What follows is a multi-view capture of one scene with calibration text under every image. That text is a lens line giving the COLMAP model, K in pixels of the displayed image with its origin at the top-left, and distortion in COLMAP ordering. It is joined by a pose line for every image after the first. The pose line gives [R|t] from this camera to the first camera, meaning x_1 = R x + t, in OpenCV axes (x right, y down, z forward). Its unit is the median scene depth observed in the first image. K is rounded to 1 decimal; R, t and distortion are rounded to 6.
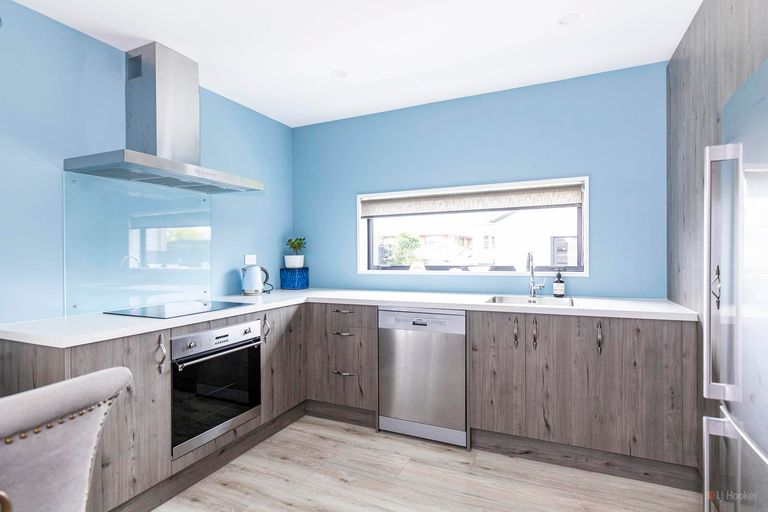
lens RADIAL K [[395.7, 0, 384.0], [0, 395.7, 256.0], [0, 0, 1]] dist [-0.002362, -0.000571]
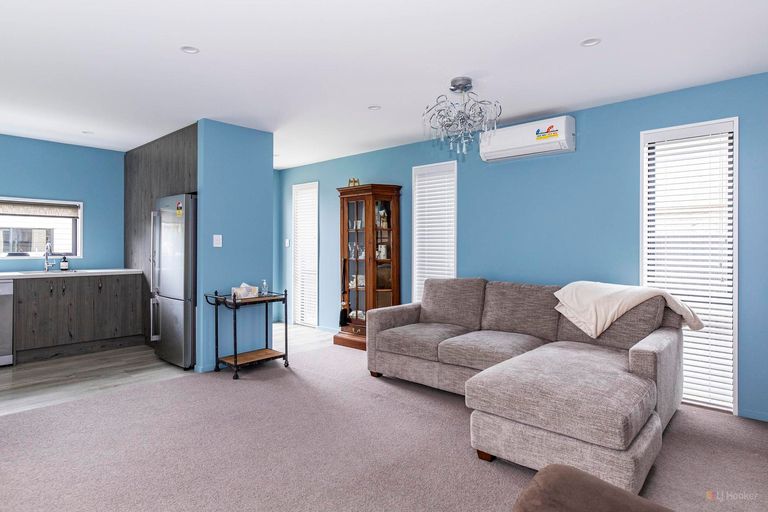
lens RADIAL K [[422.4, 0, 384.1], [0, 422.4, 250.7], [0, 0, 1]] dist [0.029145, 0.000087]
pose [[0.296937, 0.003036, 0.954892, -1.085387], [-0.004007, 0.999990, -0.001934, 0.018750], [-0.954889, -0.003252, 0.296946, -1.027243]]
